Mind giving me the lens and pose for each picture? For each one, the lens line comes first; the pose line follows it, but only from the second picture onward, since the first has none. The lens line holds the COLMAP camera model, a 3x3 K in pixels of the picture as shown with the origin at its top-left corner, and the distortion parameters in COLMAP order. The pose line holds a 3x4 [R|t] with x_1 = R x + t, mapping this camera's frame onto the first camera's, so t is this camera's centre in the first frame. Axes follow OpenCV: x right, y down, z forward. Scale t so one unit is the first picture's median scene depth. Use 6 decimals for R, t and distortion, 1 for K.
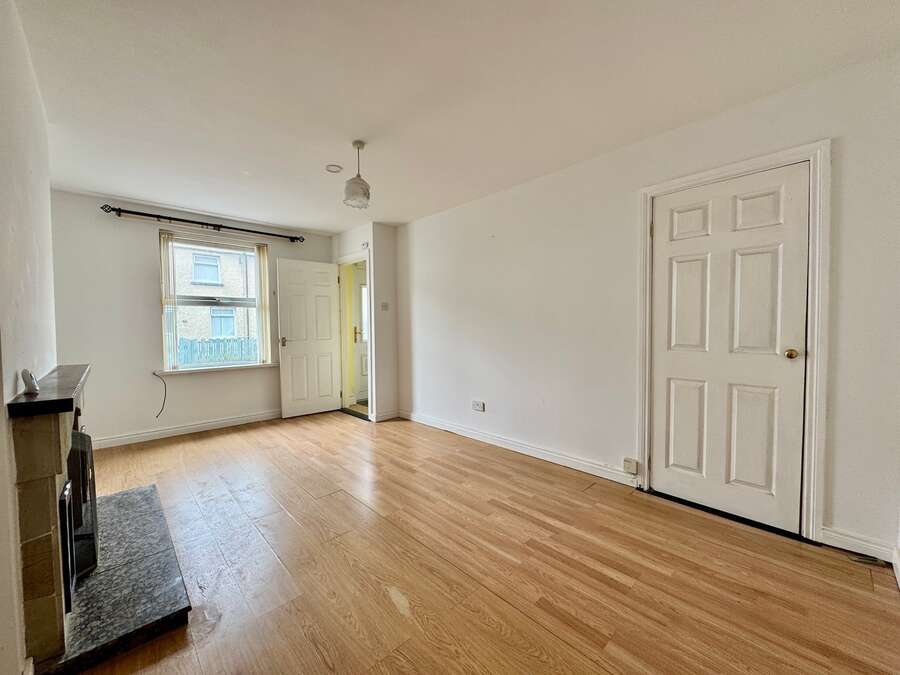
lens RADIAL K [[358.4, 0, 450.0], [0, 358.4, 337.5], [0, 0, 1]] dist [-0.001343, 0.000028]
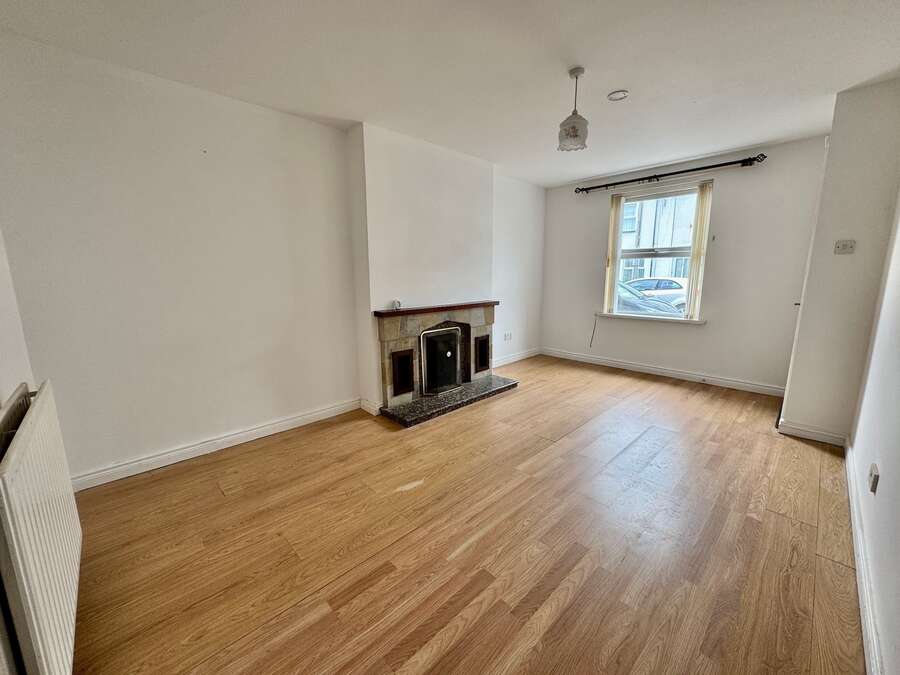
lens RADIAL K [[358.4, 0, 450.0], [0, 358.4, 337.5], [0, 0, 1]] dist [-0.001343, 0.000028]
pose [[0.001705, 0.188063, -0.982155, 0.572656], [-0.025565, 0.981844, 0.187959, -0.055856], [0.999672, 0.024788, 0.006482, 0.572463]]
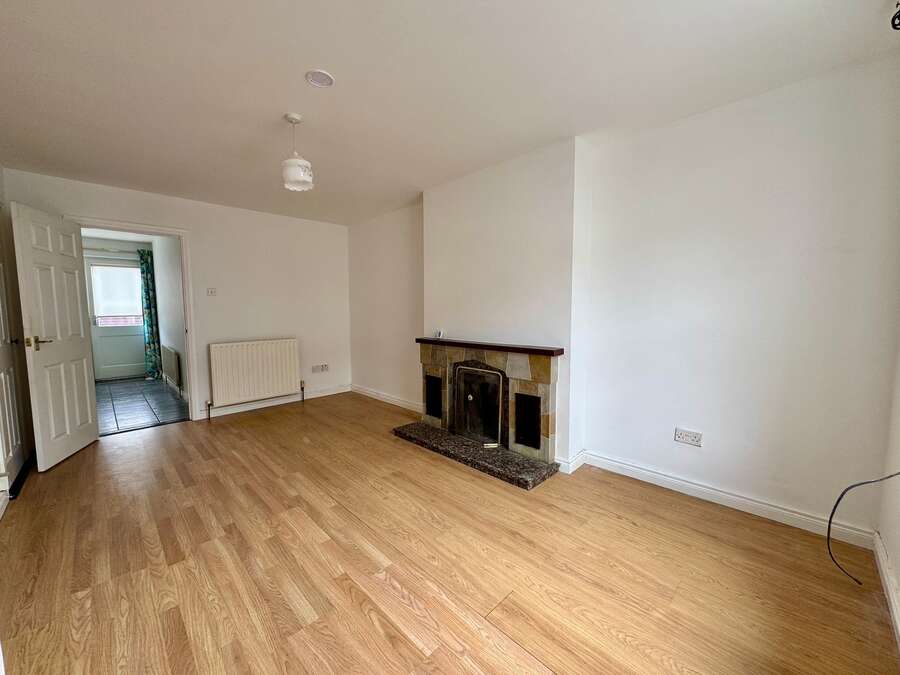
lens RADIAL K [[358.4, 0, 450.0], [0, 358.4, 337.5], [0, 0, 1]] dist [-0.001343, 0.000028]
pose [[-0.999731, 0.016264, -0.016530, -0.508936], [0.014264, 0.993304, 0.114647, -0.072939], [0.018284, 0.114381, -0.993269, 1.593059]]
